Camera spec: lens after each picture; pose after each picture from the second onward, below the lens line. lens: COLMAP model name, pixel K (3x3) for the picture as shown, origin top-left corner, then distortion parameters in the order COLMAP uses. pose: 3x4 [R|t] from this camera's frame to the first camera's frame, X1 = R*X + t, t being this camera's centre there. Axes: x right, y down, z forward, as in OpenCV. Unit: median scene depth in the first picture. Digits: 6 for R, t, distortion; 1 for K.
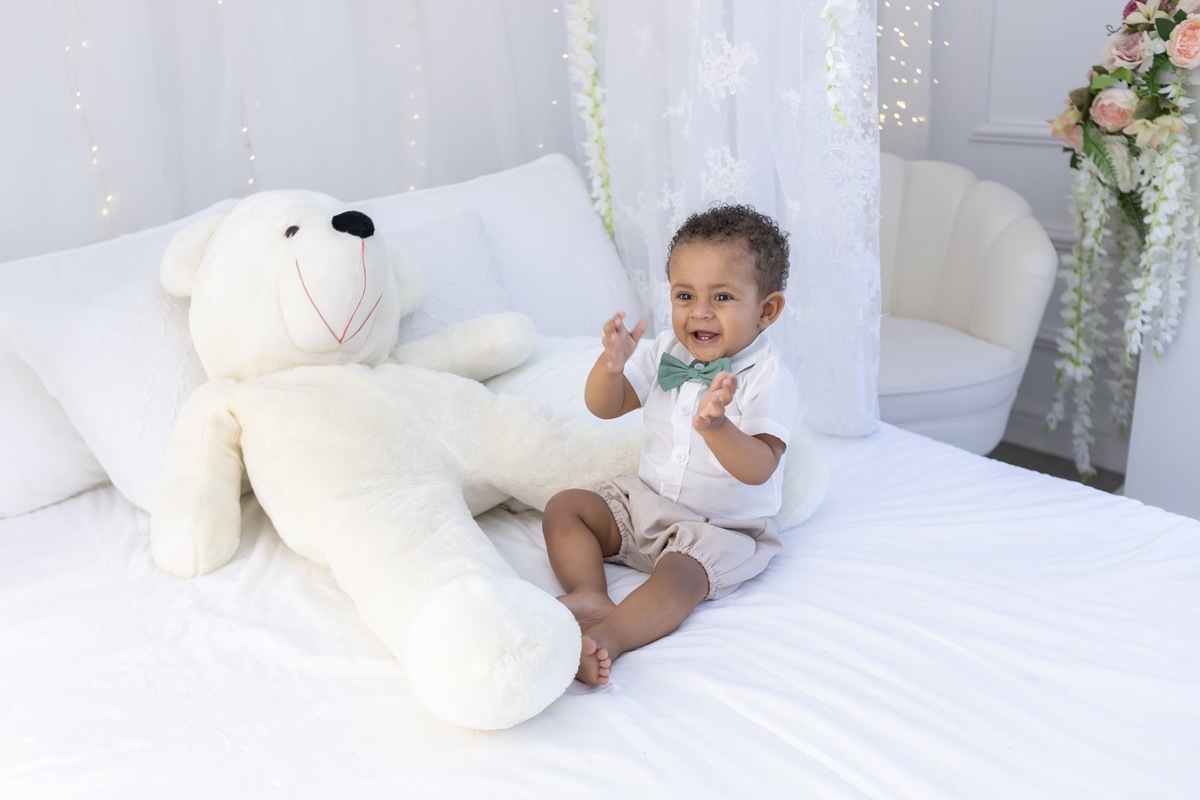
lens RADIAL K [[1211.7, 0, 600.0], [0, 1211.7, 400.0], [0, 0, 1]] dist [0.000082, 0.005965]
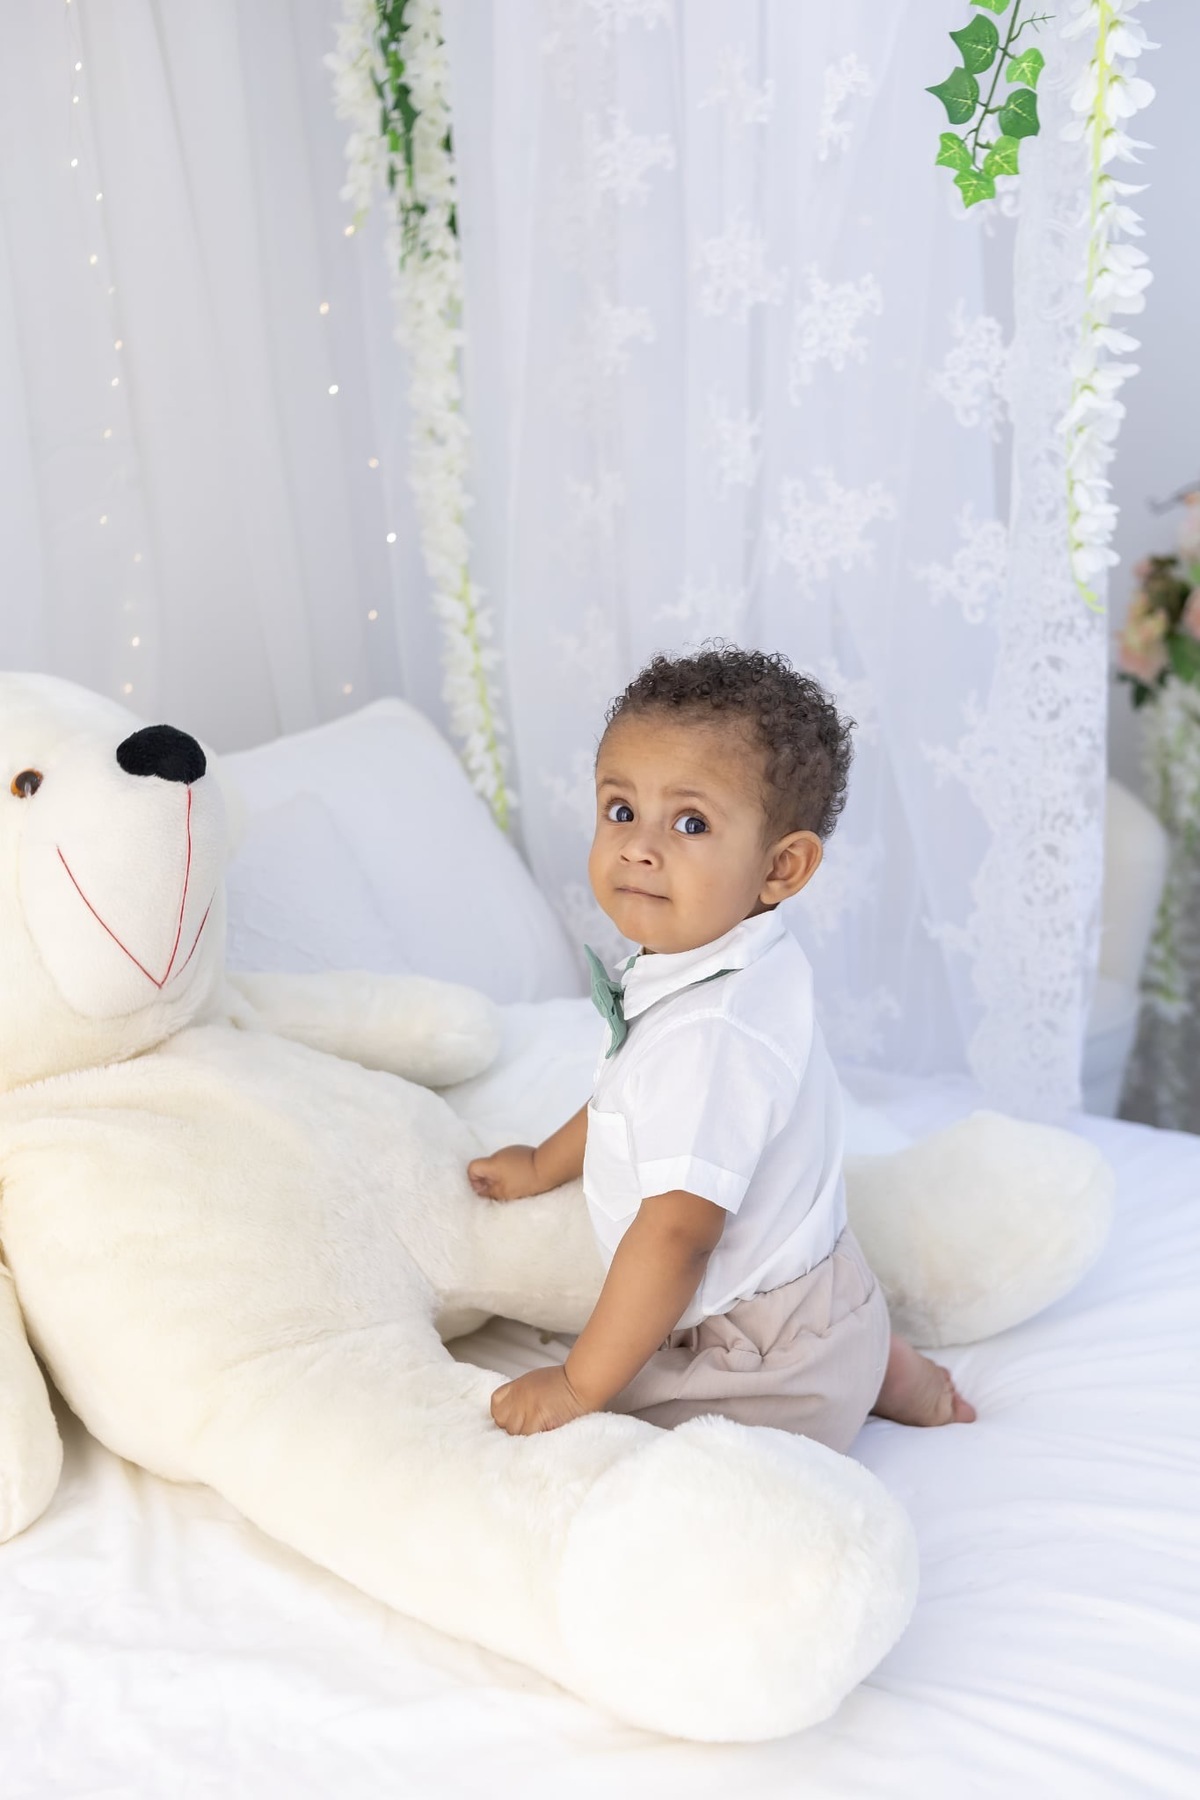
lens RADIAL K [[1817.6, 0, 613.6], [0, 1817.6, 889.2], [0, 0, 1]] dist [0.000082, 0.005965]
pose [[0.960613, -0.055134, 0.272367, -0.184011], [0.086345, 0.990826, -0.103962, -0.012104], [-0.264137, 0.123385, 0.956561, 0.149426]]
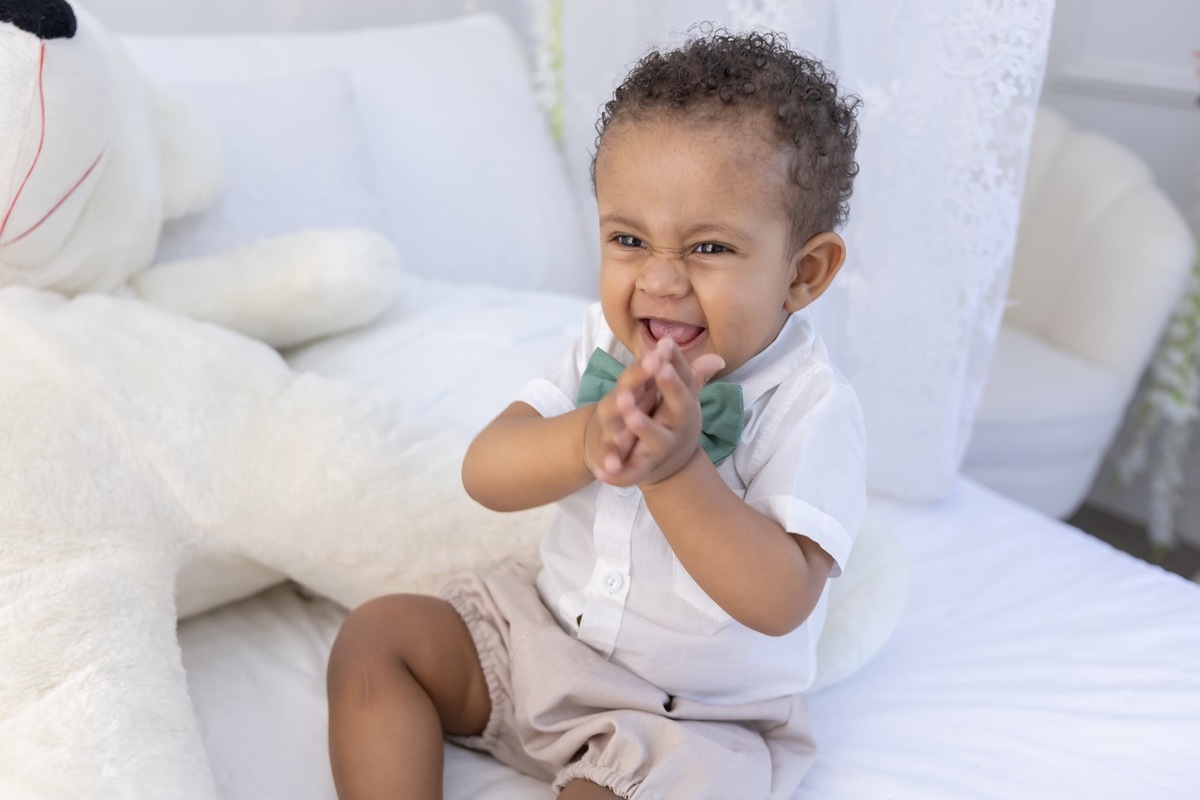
lens RADIAL K [[1211.7, 0, 600.0], [0, 1211.7, 400.0], [0, 0, 1]] dist [0.000082, 0.005965]
pose [[0.993879, 0.101082, 0.044579, 0.017268], [-0.102384, 0.994352, 0.027956, -0.015707], [-0.041501, -0.032349, 0.998615, 0.330741]]
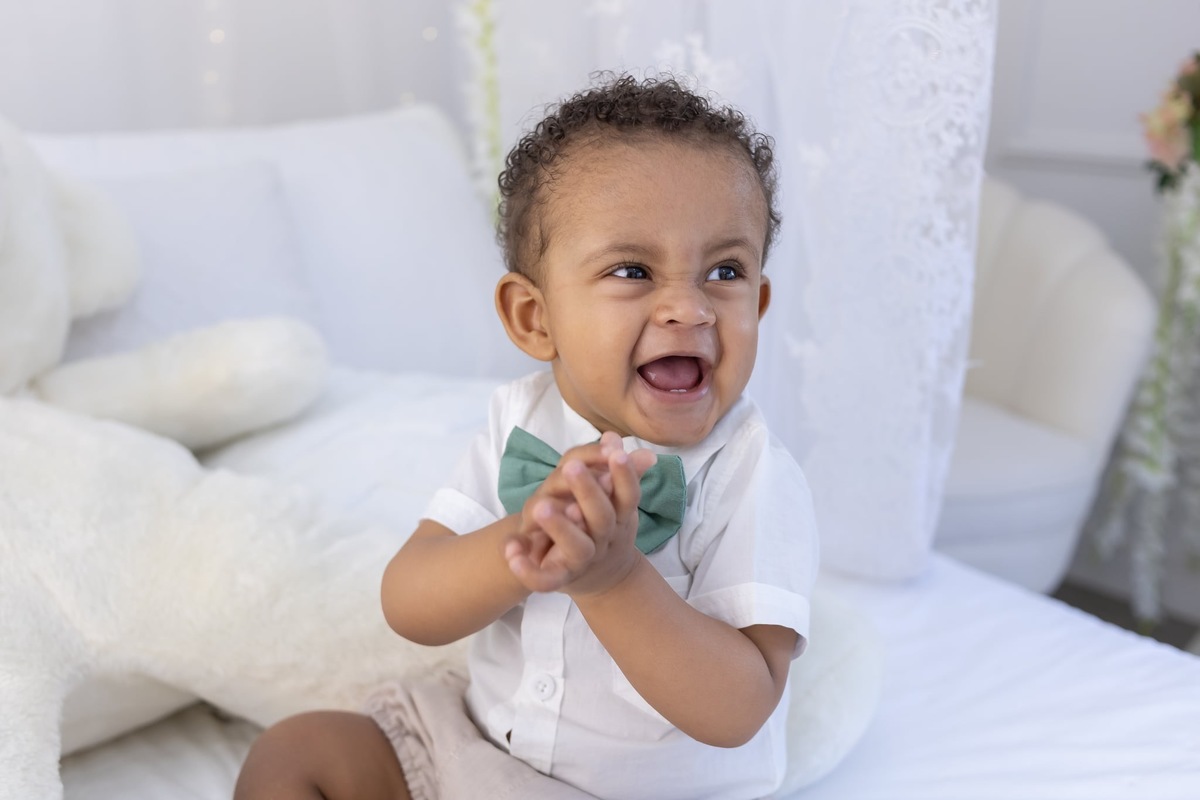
lens RADIAL K [[1211.7, 0, 600.0], [0, 1211.7, 400.0], [0, 0, 1]] dist [0.000082, 0.005965]
pose [[0.996464, 0.058846, 0.059970, 0.029328], [-0.055322, 0.996734, -0.058822, -0.009848], [-0.063235, 0.055297, 0.996466, 0.357676]]
